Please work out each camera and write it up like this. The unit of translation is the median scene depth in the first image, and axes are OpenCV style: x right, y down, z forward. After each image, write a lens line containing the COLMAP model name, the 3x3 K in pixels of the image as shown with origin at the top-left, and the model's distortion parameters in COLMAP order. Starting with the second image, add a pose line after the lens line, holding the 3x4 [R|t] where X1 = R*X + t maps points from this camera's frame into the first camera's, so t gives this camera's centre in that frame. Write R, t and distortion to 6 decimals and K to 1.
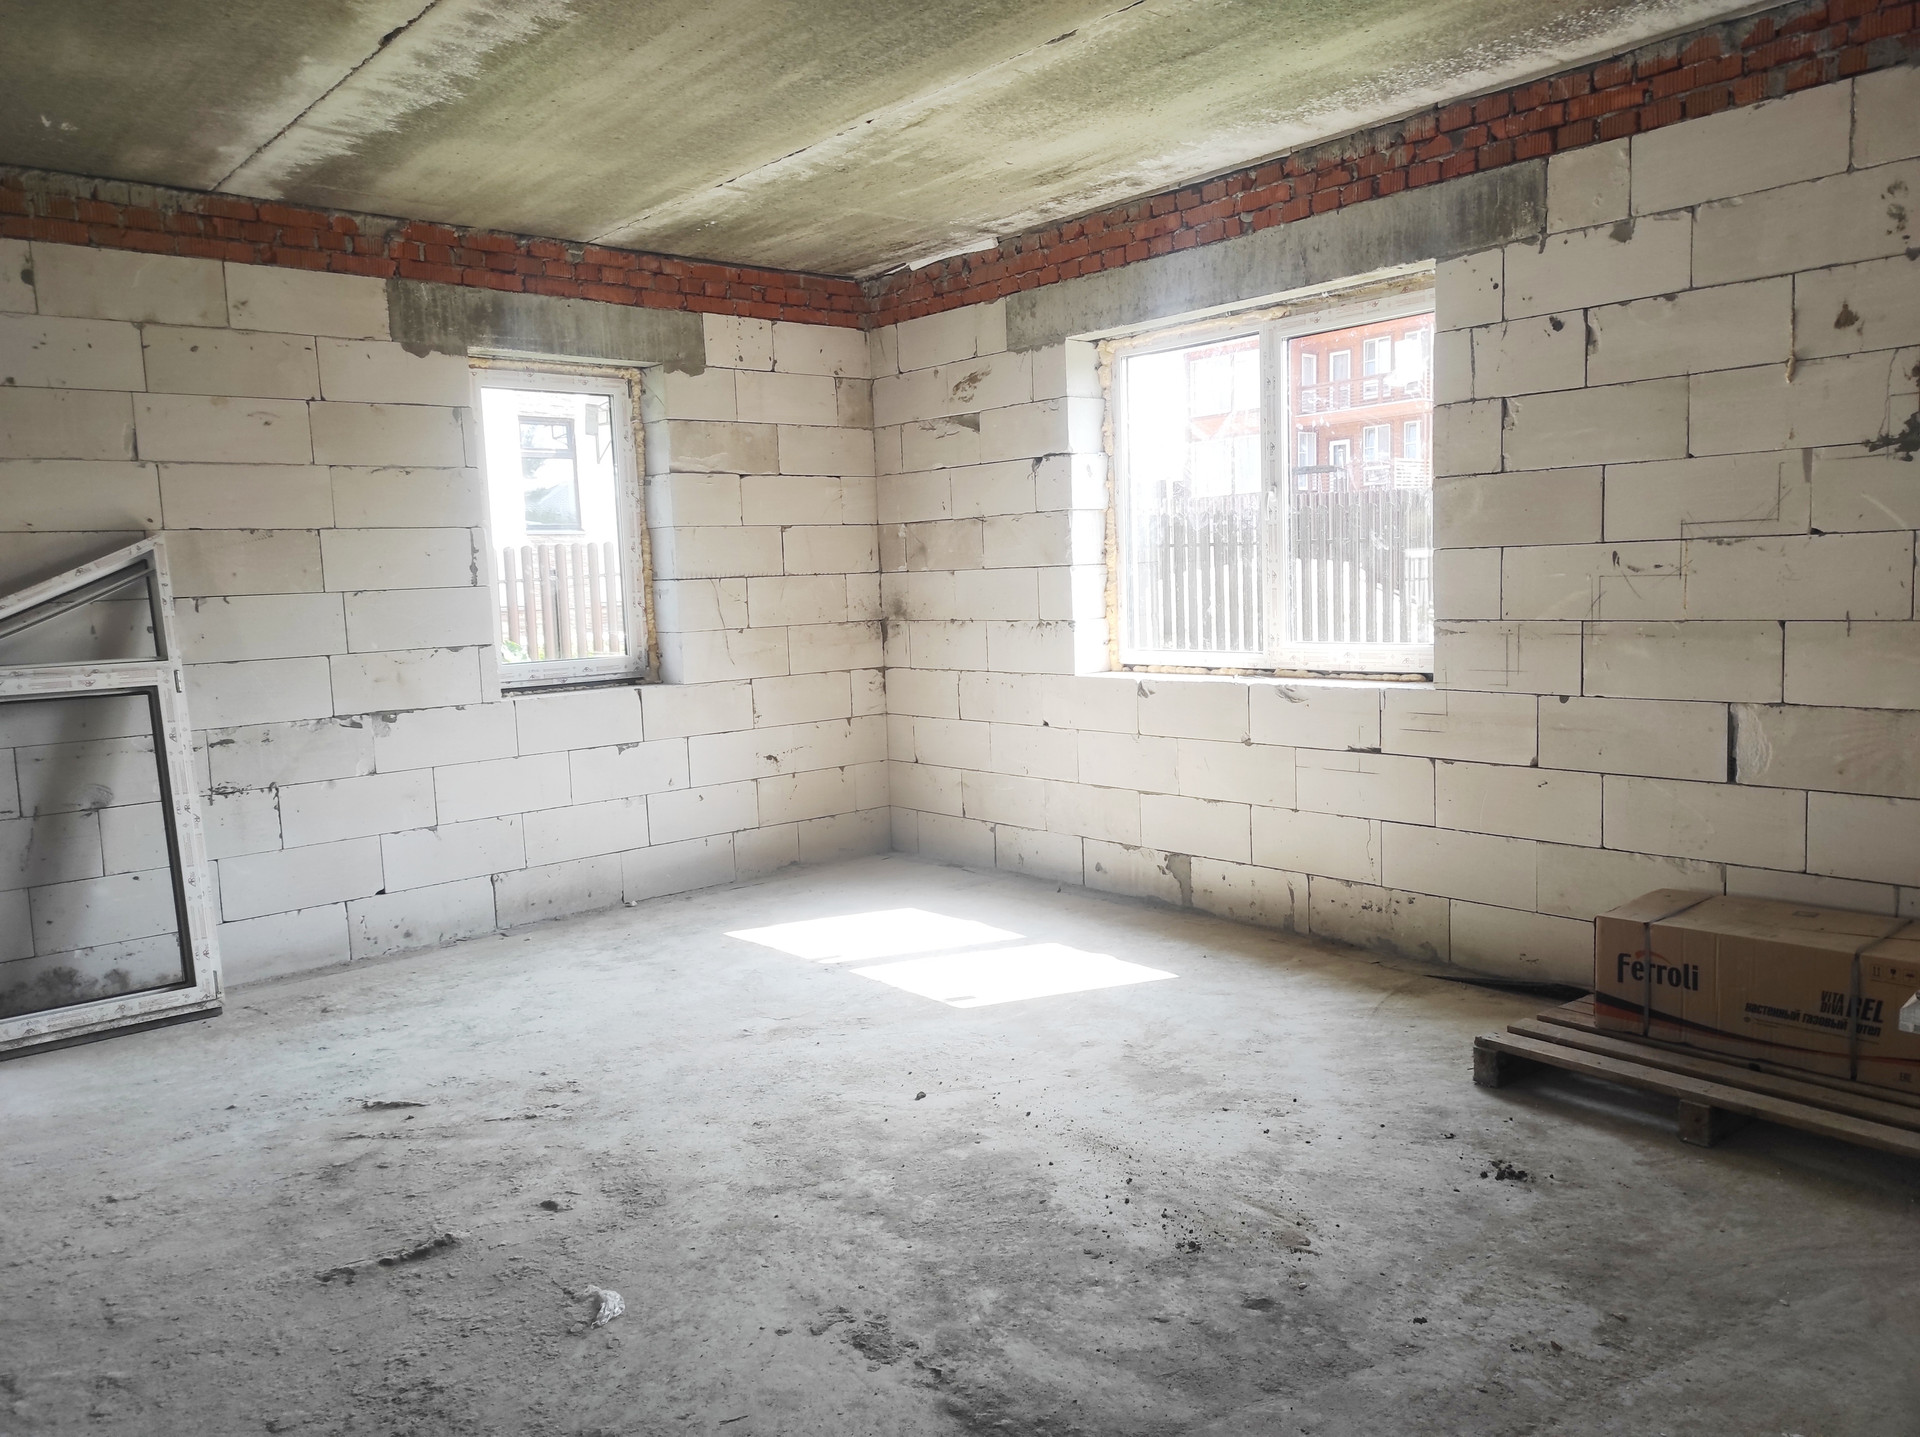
lens RADIAL K [[1417.0, 0, 976.6], [0, 1417.0, 718.4], [0, 0, 1]] dist [0.061338, -0.041205]
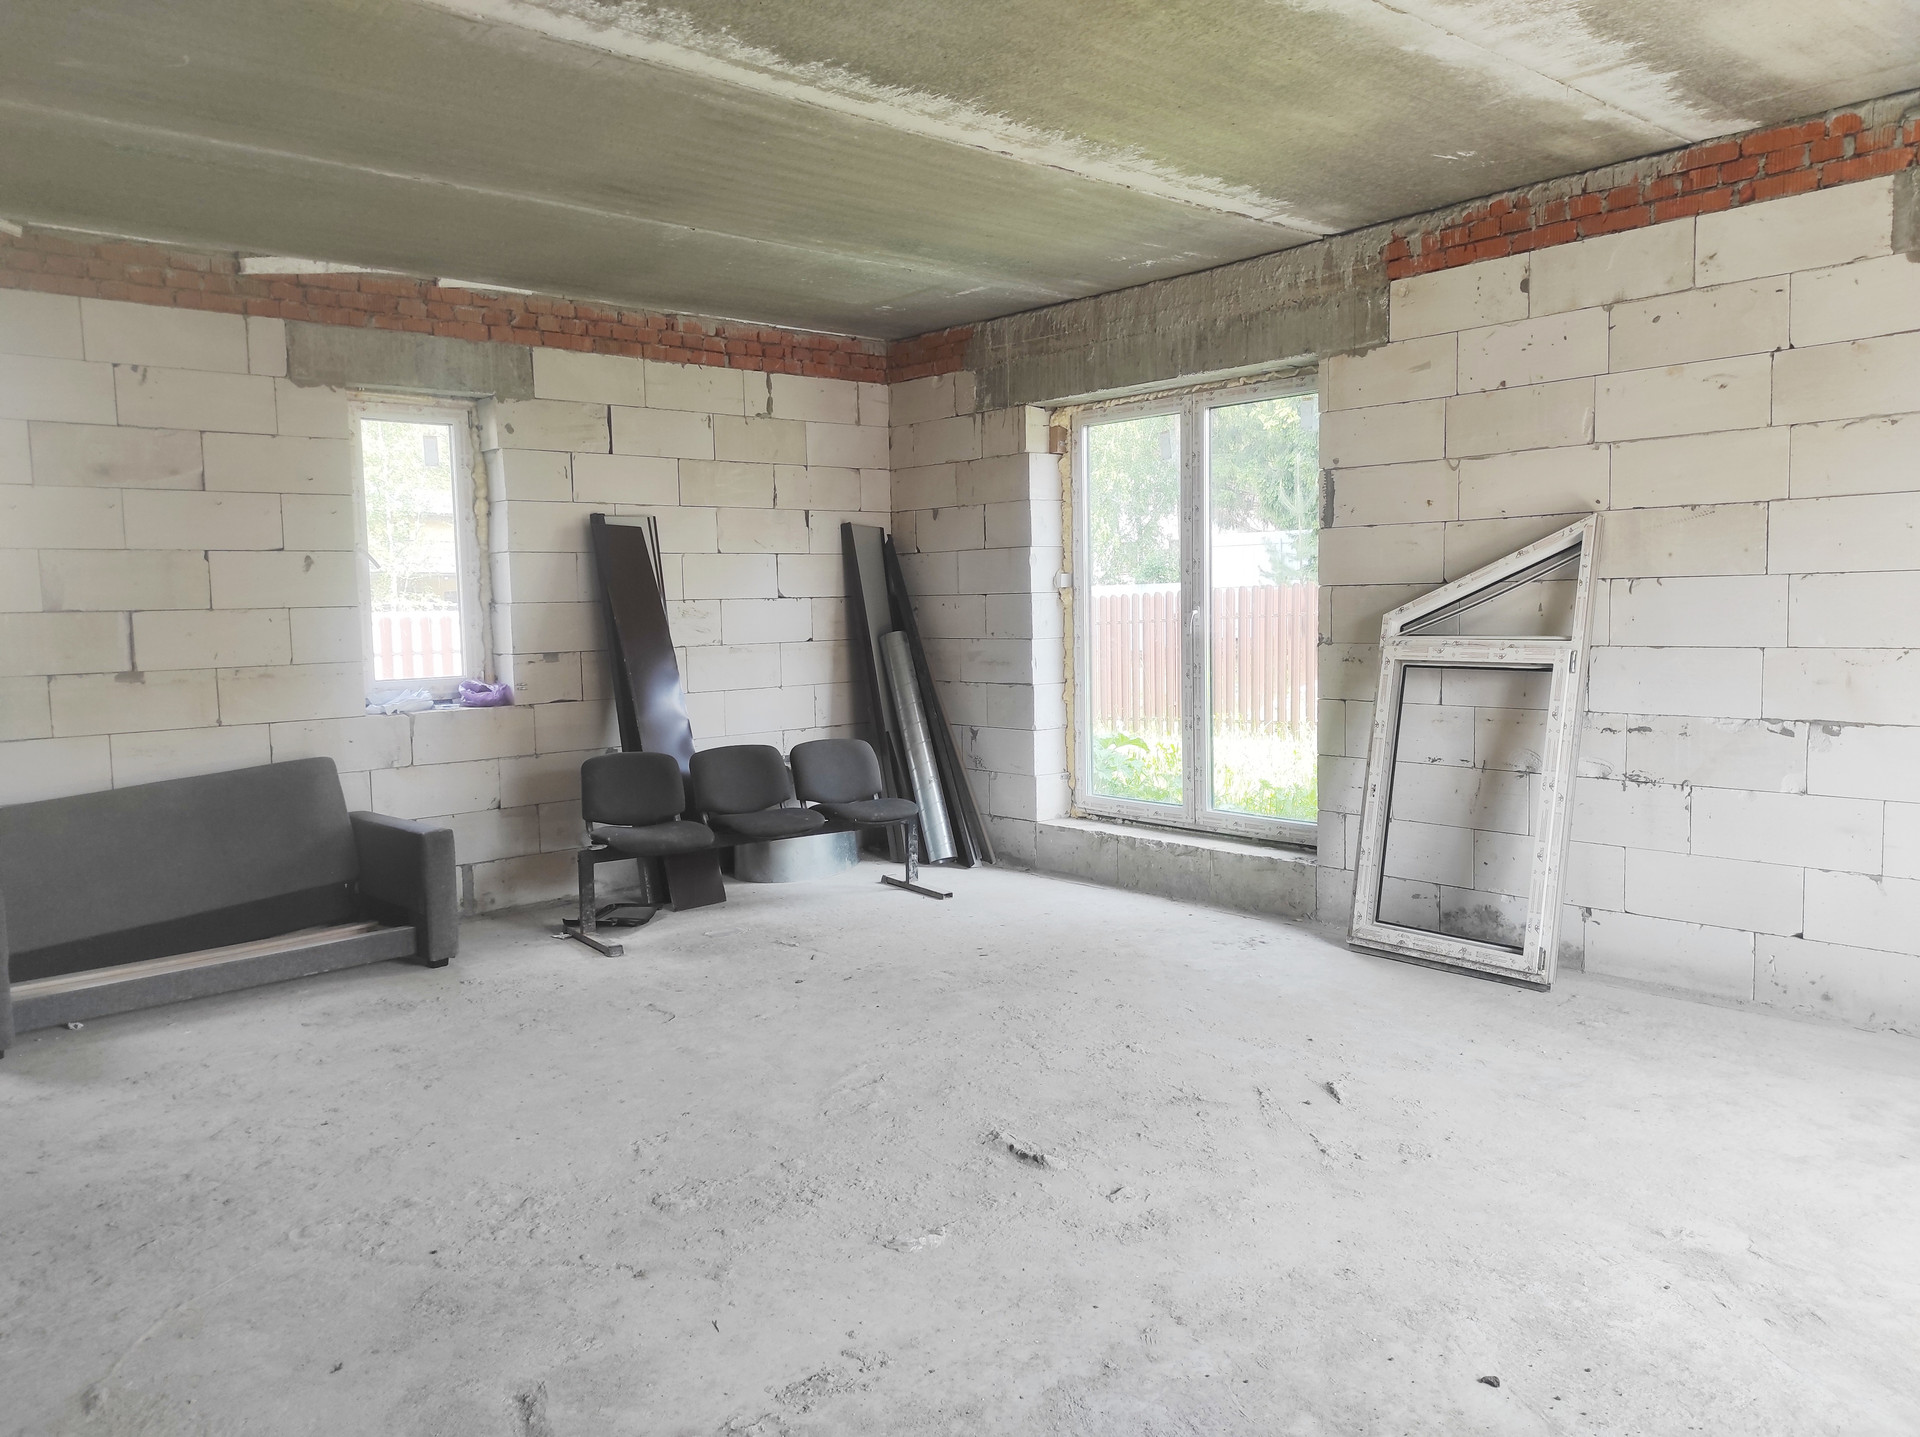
lens RADIAL K [[1417.0, 0, 969.8], [0, 1417.0, 719.2], [0, 0, 1]] dist [0.061338, -0.041205]
pose [[0.000942, 0.126667, -0.991945, 0.467771], [-0.081803, 0.988631, 0.126166, -0.081225], [0.996648, 0.081025, 0.011293, 0.587127]]
